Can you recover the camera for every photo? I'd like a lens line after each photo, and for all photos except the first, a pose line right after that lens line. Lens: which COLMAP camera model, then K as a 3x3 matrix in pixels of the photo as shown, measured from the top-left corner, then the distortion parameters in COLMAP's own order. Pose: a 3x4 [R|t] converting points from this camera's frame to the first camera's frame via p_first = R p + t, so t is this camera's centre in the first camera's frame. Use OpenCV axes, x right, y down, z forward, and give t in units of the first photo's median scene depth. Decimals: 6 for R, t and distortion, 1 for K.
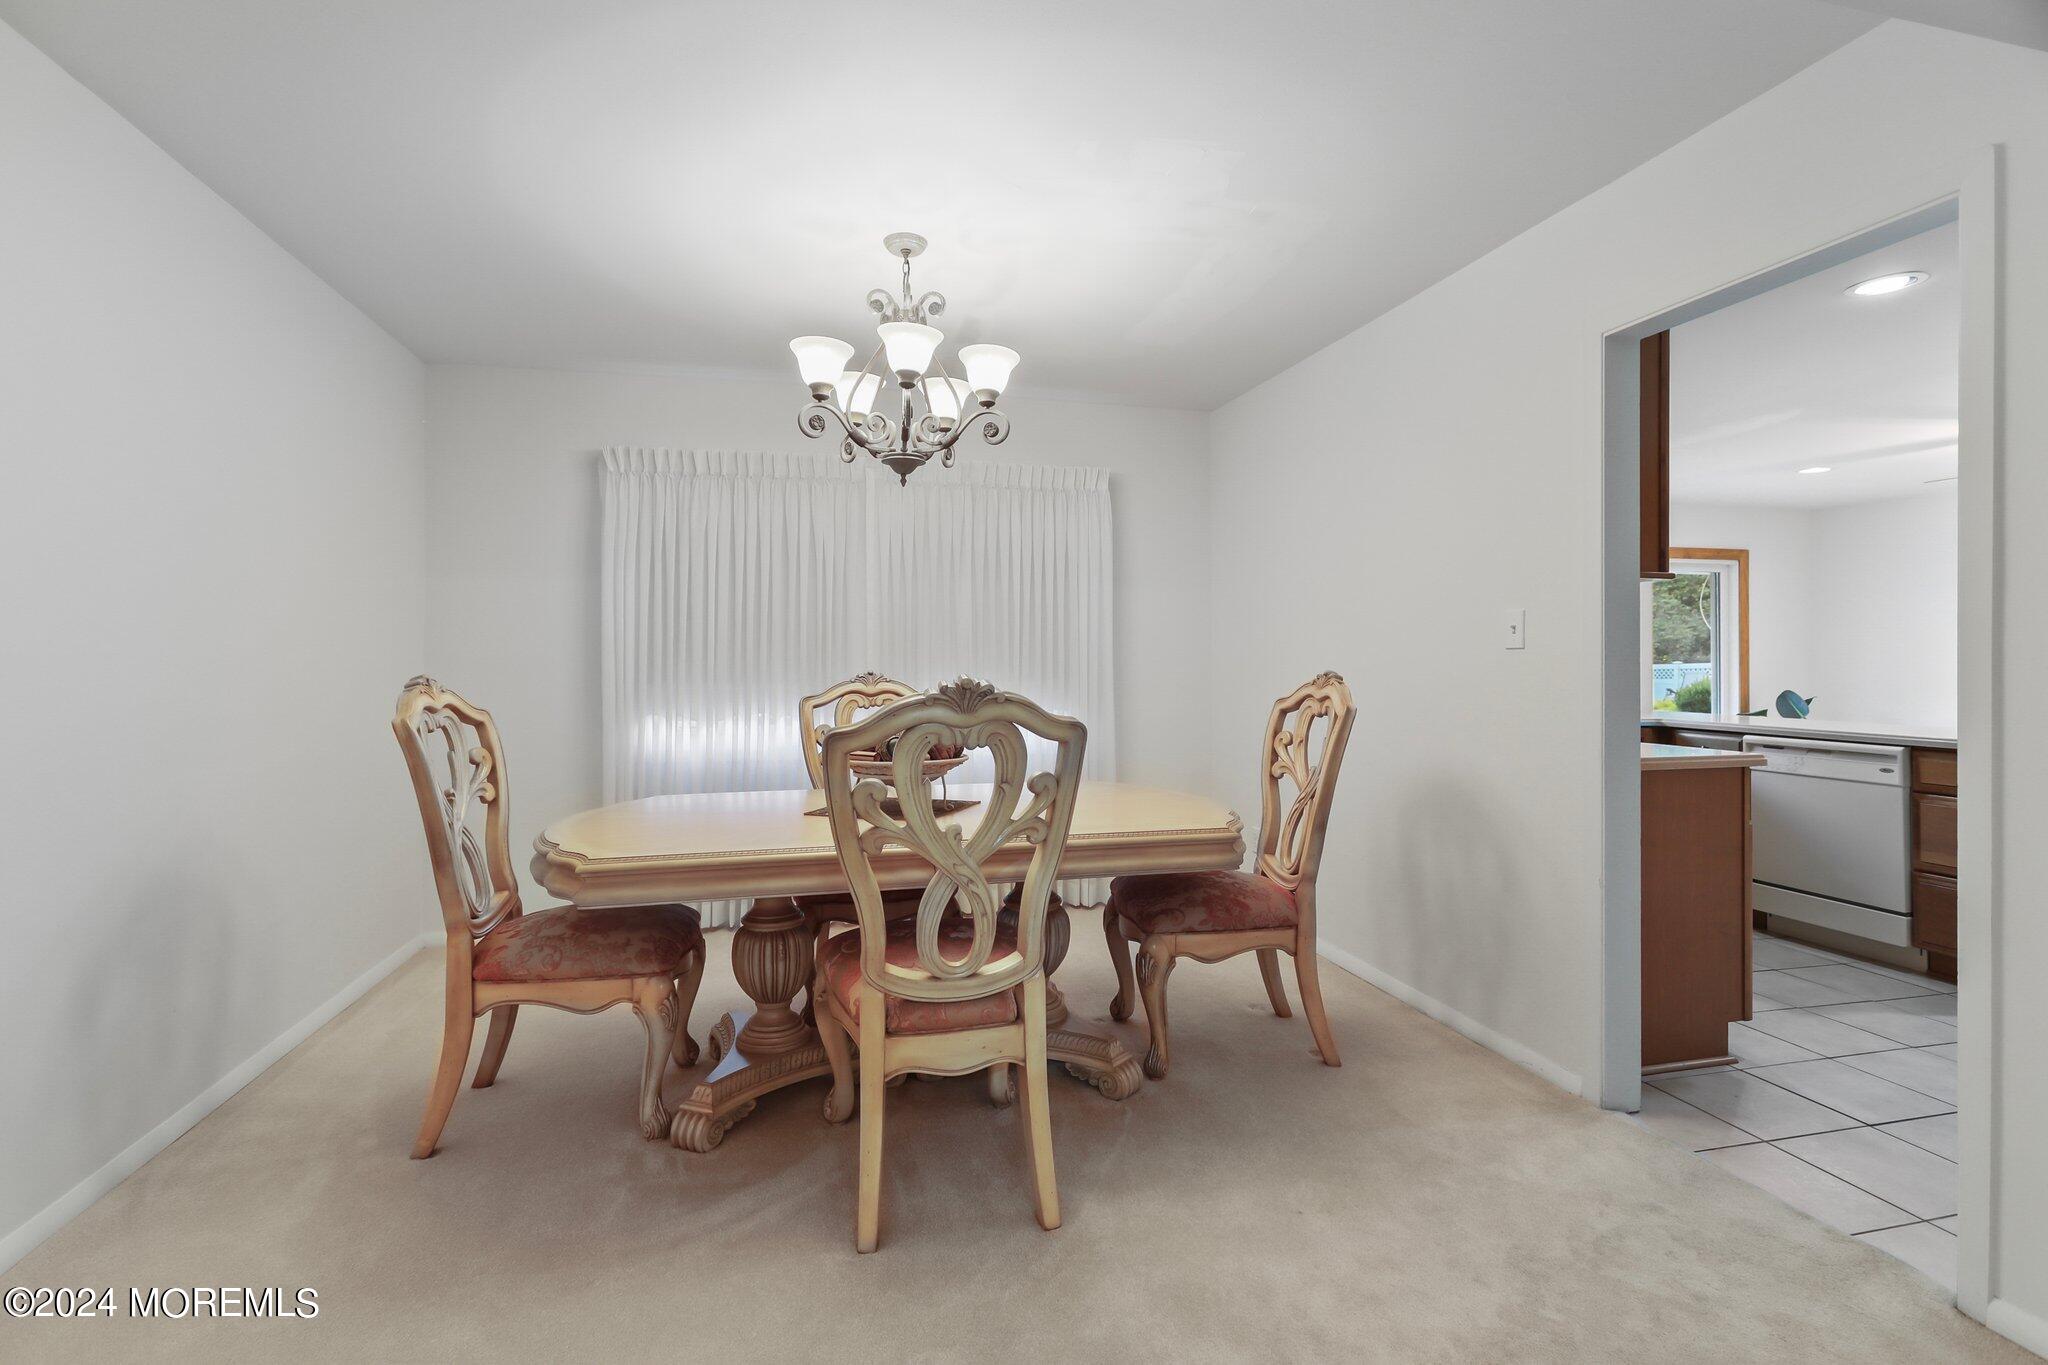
lens RADIAL K [[937.9, 0, 1010.8], [0, 937.9, 652.0], [0, 0, 1]] dist [-0.005077, -0.000536]
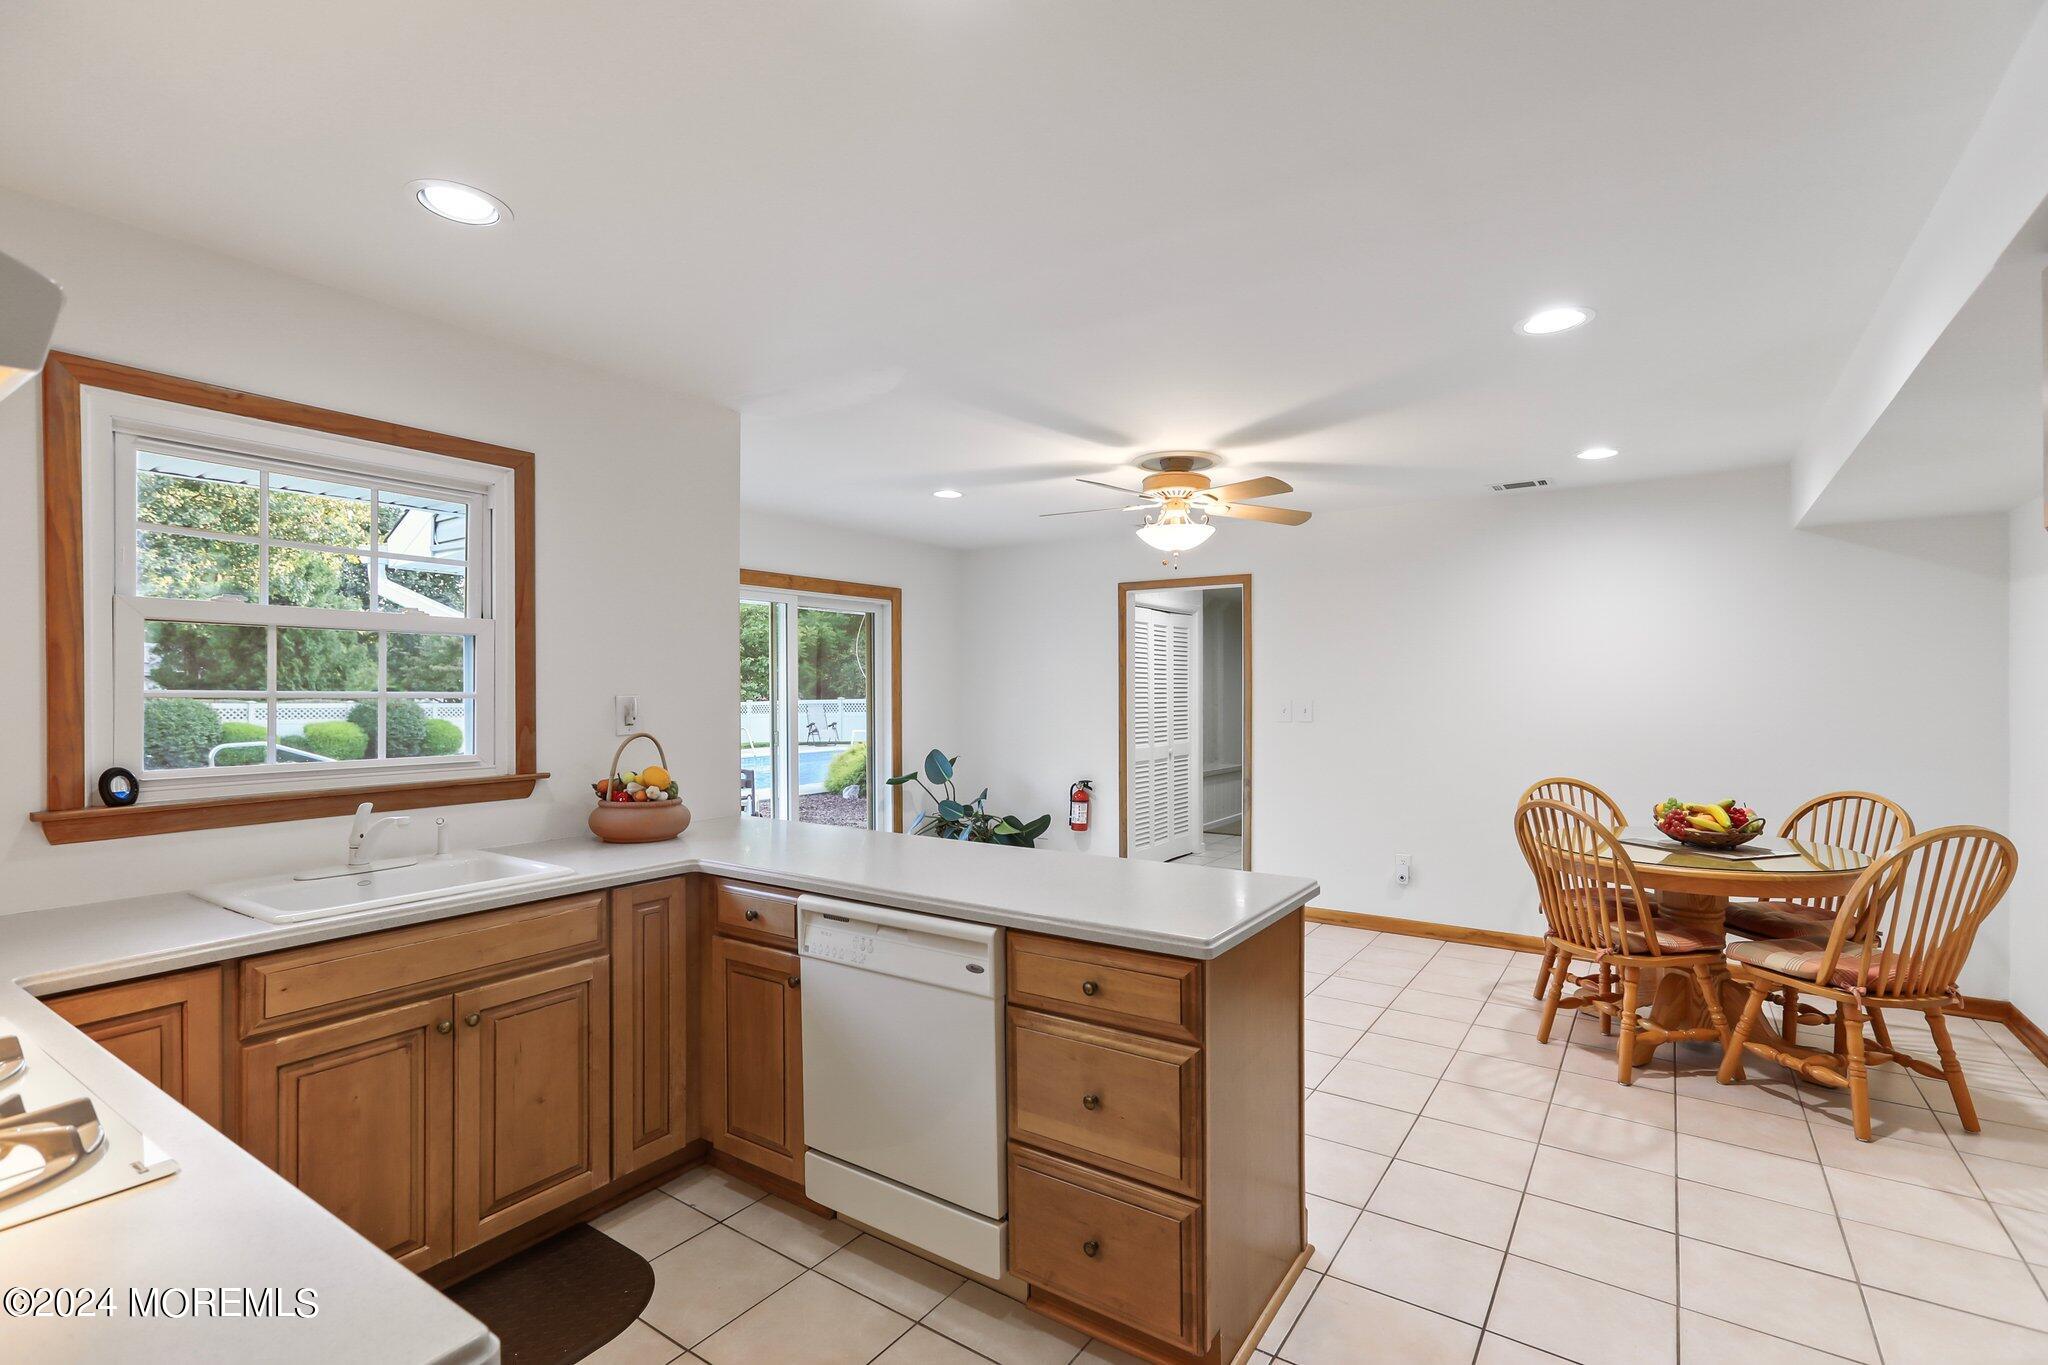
lens RADIAL K [[937.9, 0, 1026.1], [0, 937.9, 680.9], [0, 0, 1]] dist [-0.005077, -0.000536]
pose [[0.738417, 0.001189, 0.674343, 0.553942], [-0.002593, 0.999996, 0.001077, -0.047702], [-0.674339, -0.002544, 0.738418, 0.535574]]
